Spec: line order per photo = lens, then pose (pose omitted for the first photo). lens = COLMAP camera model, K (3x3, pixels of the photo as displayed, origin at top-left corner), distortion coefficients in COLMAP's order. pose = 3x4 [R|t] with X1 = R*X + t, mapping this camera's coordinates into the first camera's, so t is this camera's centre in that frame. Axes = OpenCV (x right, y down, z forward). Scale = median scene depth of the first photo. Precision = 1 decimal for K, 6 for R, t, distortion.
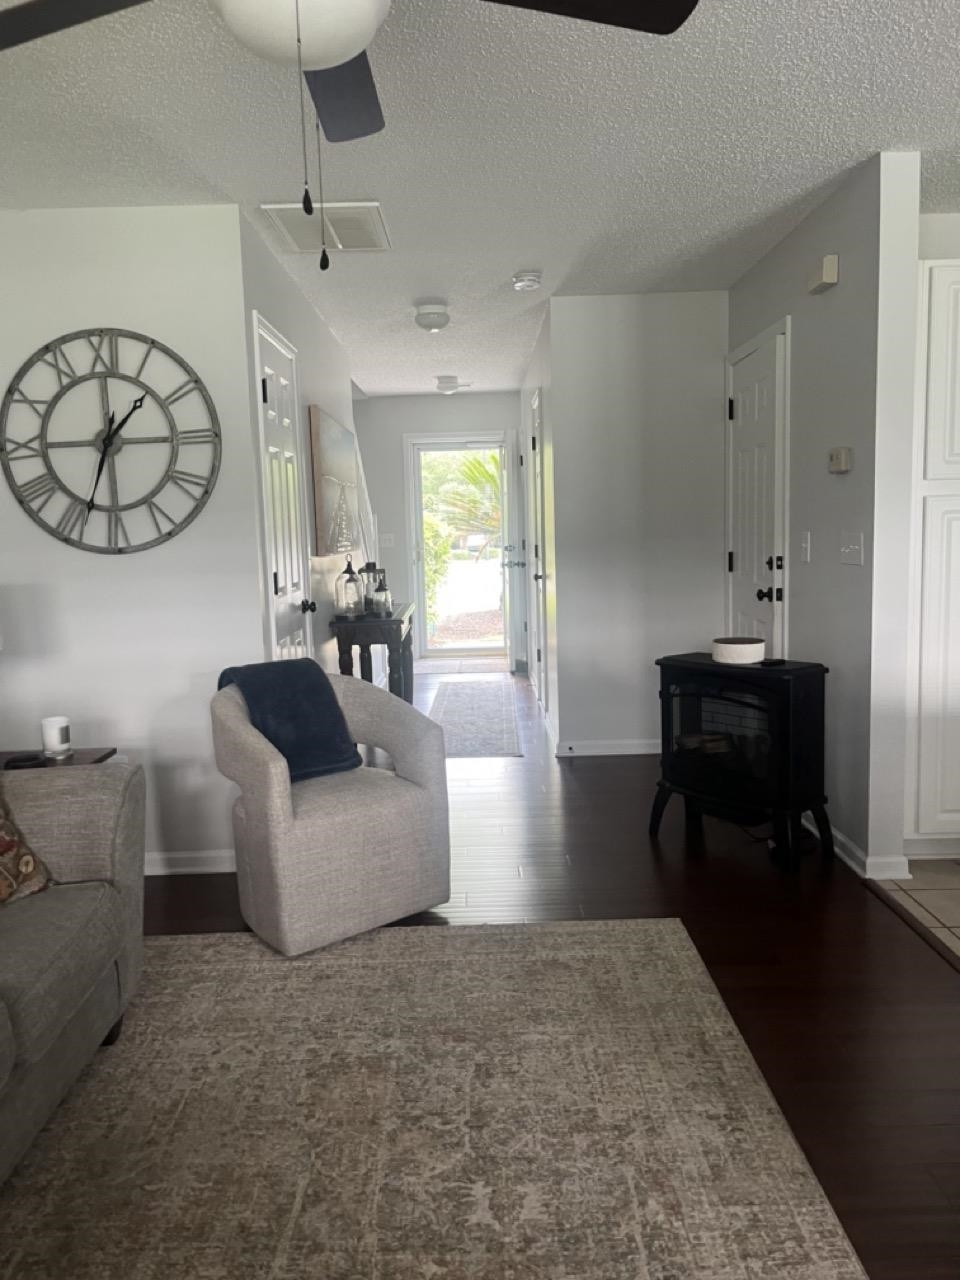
lens RADIAL K [[965.0, 0, 473.7], [0, 965.0, 631.8], [0, 0, 1]] dist [0.044652, -0.072236]
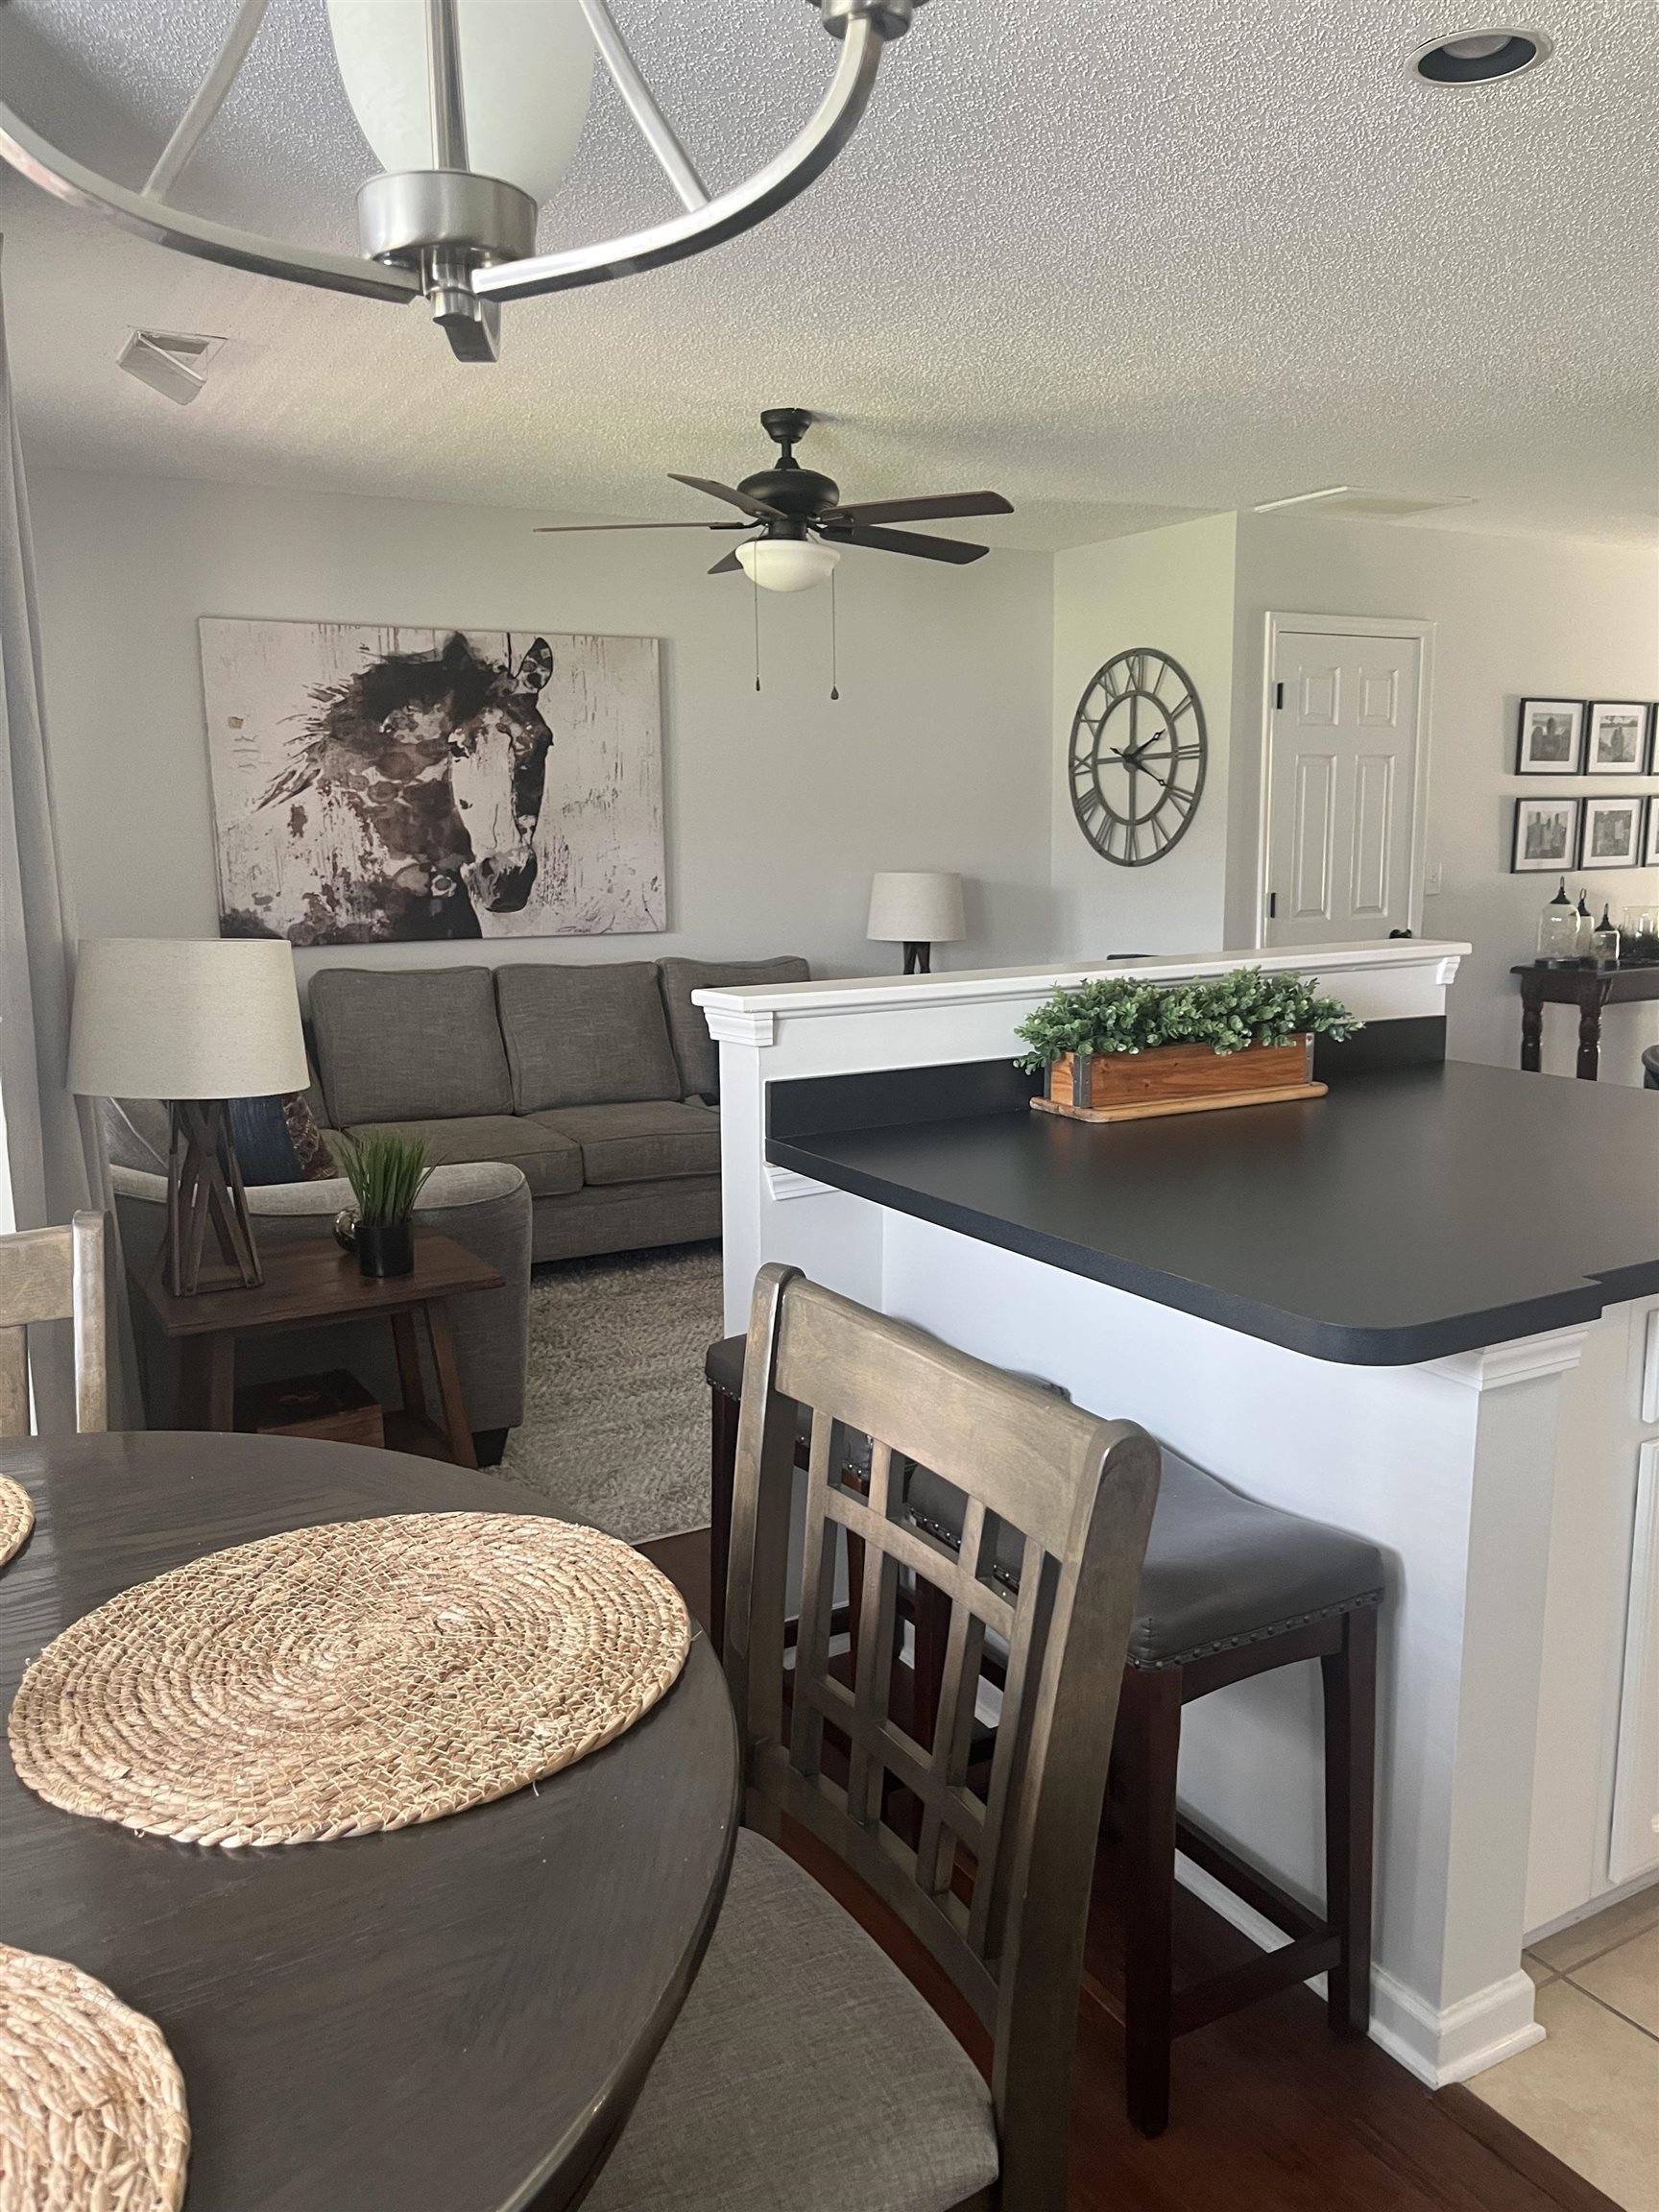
lens RADIAL K [[1667.6, 0, 846.2], [0, 1667.6, 1119.5], [0, 0, 1]] dist [0.044652, -0.072236]
pose [[0.500505, 0.175745, -0.847708, 1.073244], [-0.100306, 0.984356, 0.144851, -0.043321], [0.859903, 0.012531, 0.510304, -0.179552]]
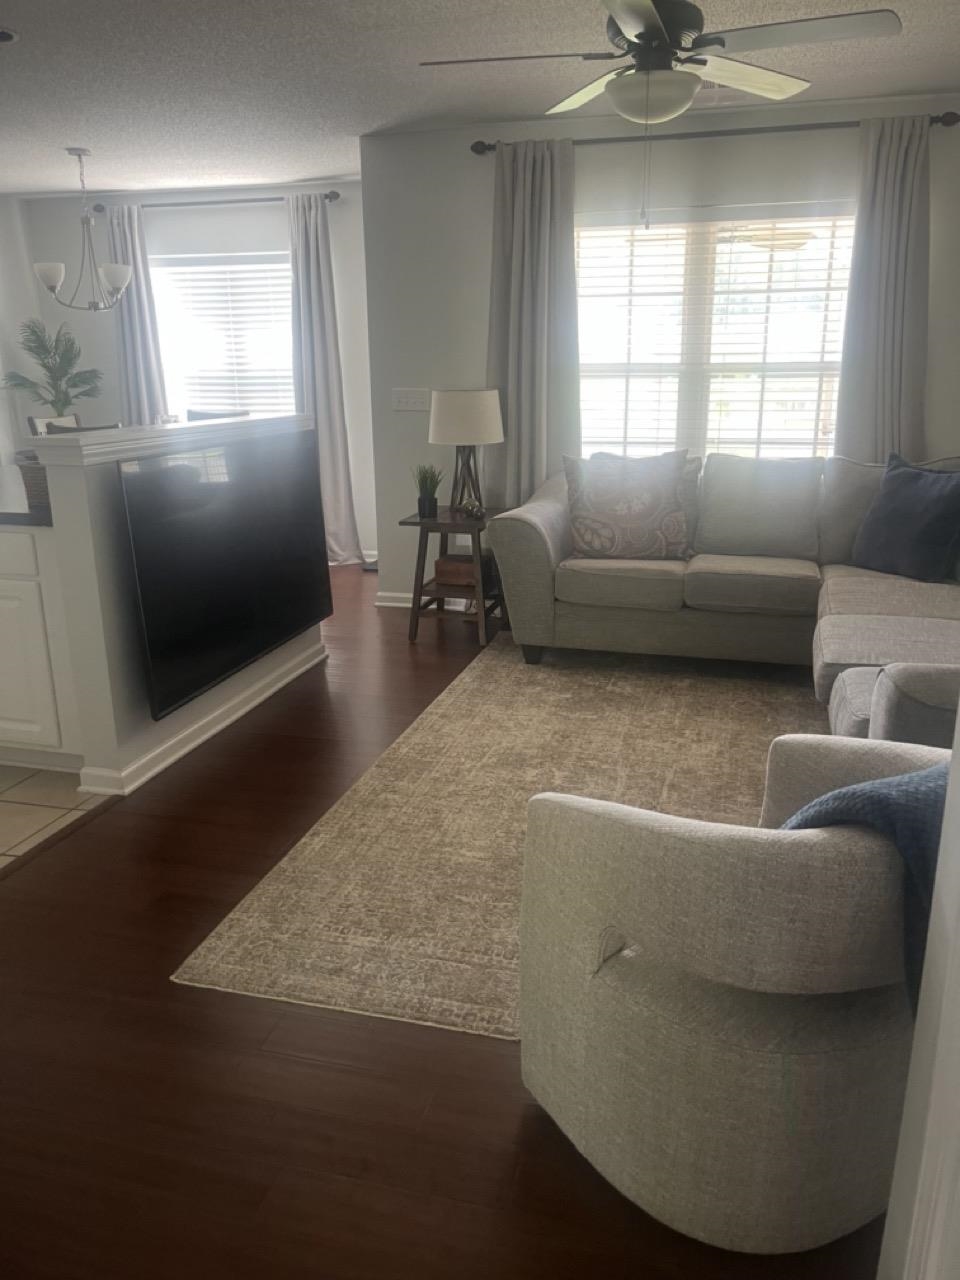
lens RADIAL K [[965.0, 0, 490.7], [0, 965.0, 649.8], [0, 0, 1]] dist [0.044652, -0.072236]
pose [[-0.965980, -0.035689, 0.256143, -0.164148], [0.066325, 0.923120, 0.378749, -0.157063], [-0.249968, 0.382852, -0.889348, 1.308115]]
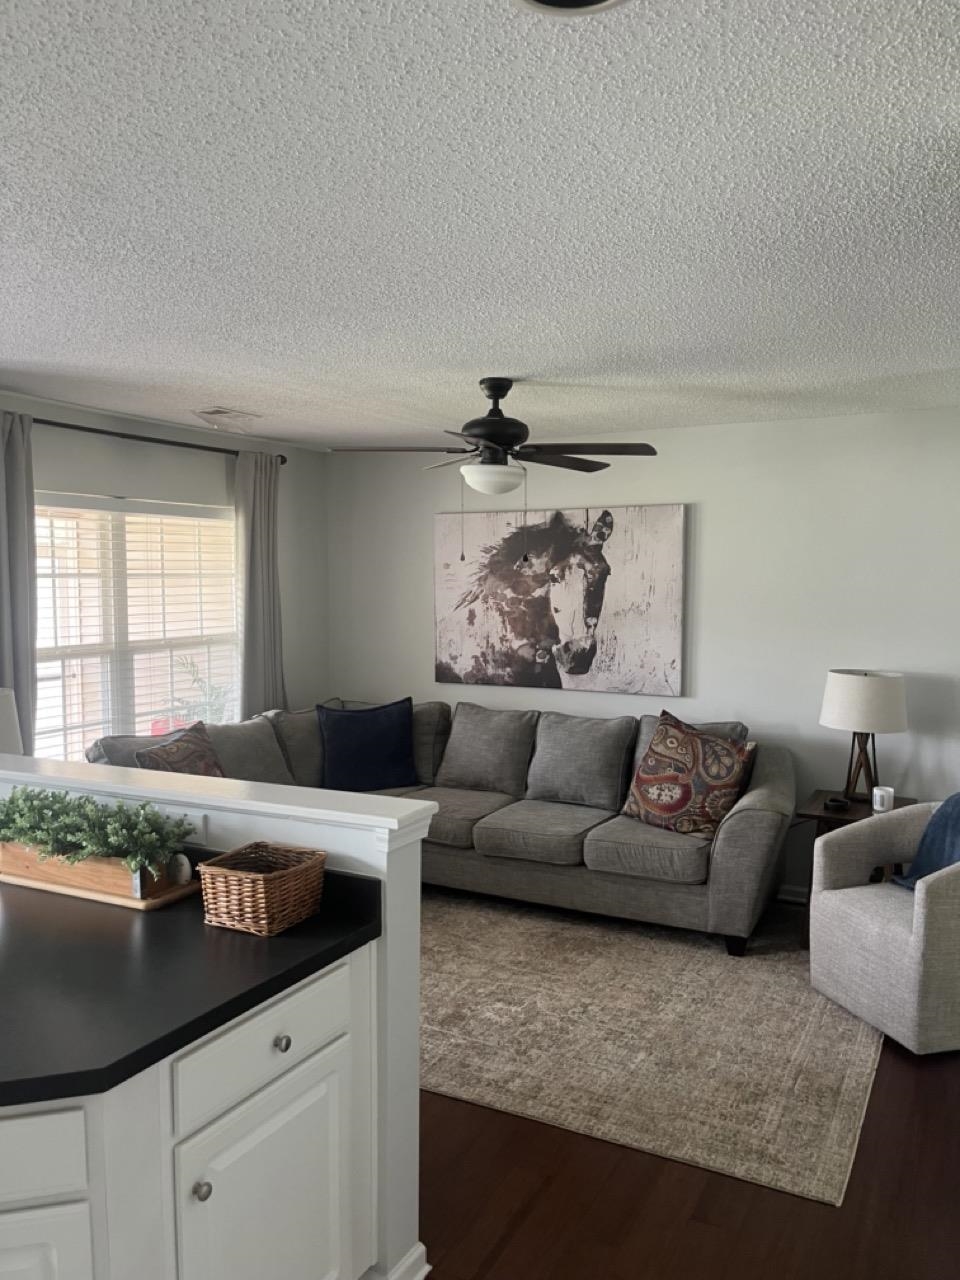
lens RADIAL K [[965.0, 0, 486.7], [0, 965.0, 641.4], [0, 0, 1]] dist [0.044652, -0.072236]
pose [[-0.456491, 0.092699, -0.884886, 0.915854], [-0.085414, 0.985398, 0.147292, -0.241560], [0.885618, 0.142819, -0.441908, 0.914785]]
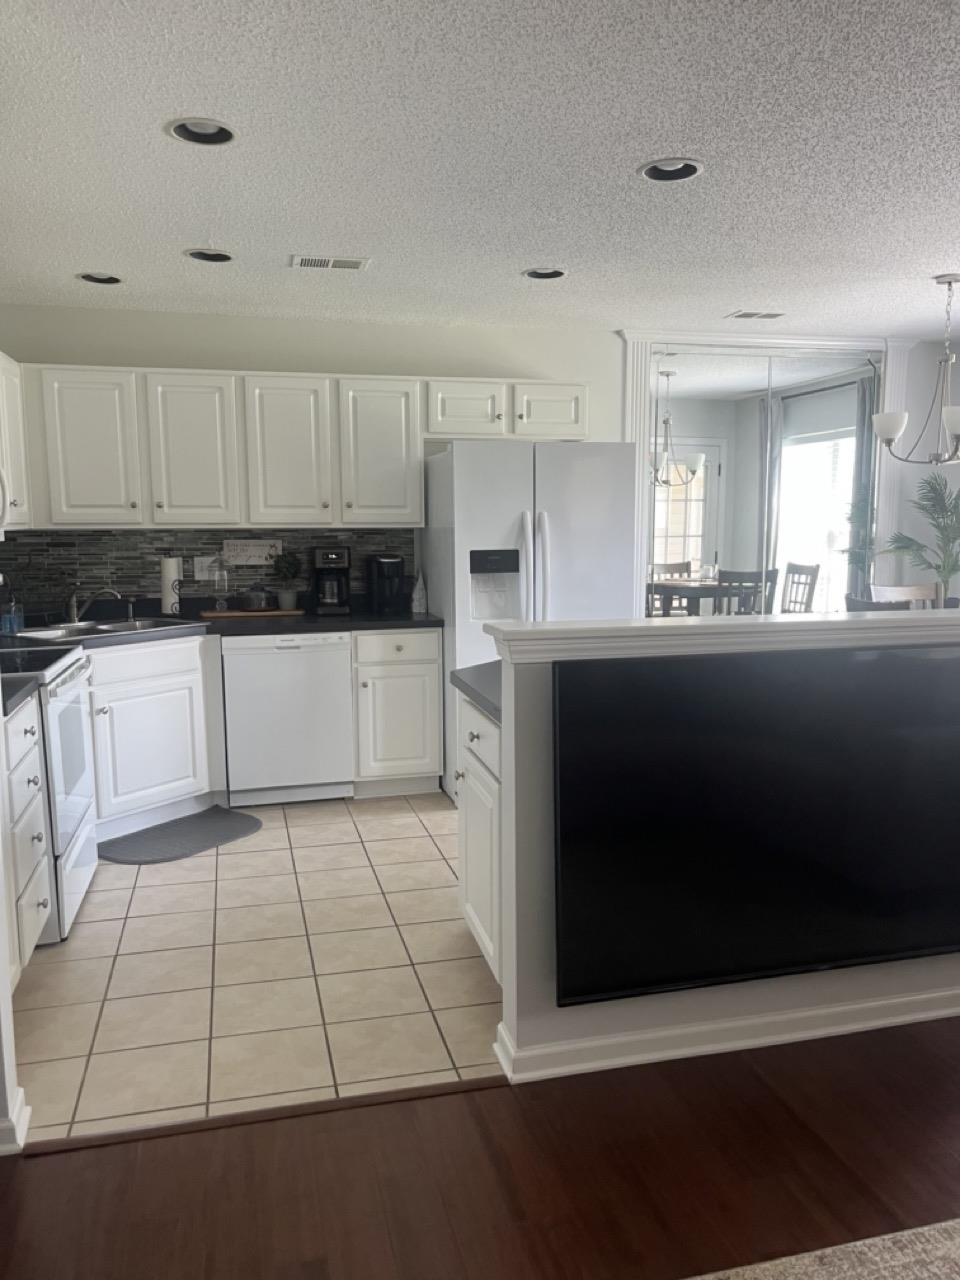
lens RADIAL K [[965.0, 0, 473.5], [0, 965.0, 649.2], [0, 0, 1]] dist [0.044652, -0.072236]
pose [[-0.234211, -0.093638, 0.967666, -0.243759], [0.124632, 0.984246, 0.125408, -0.107408], [-0.964164, 0.149974, -0.218850, 0.775761]]
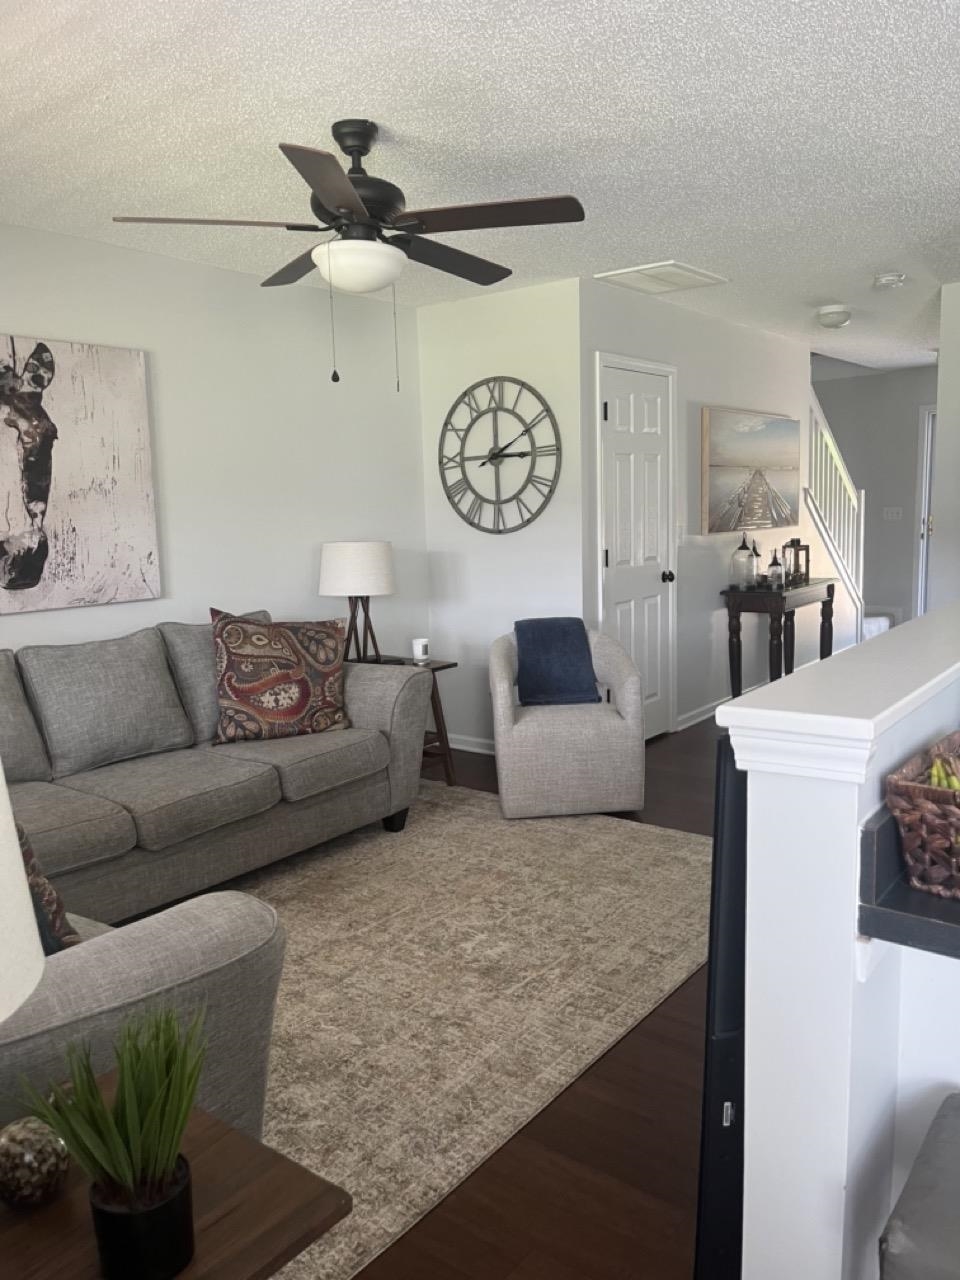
lens RADIAL K [[965.0, 0, 484.3], [0, 965.0, 640.1], [0, 0, 1]] dist [0.044652, -0.072236]
pose [[0.789341, 0.093651, -0.606771, 0.512857], [-0.063328, 0.995446, 0.071257, -0.024312], [0.610681, -0.017820, 0.791676, -0.155799]]
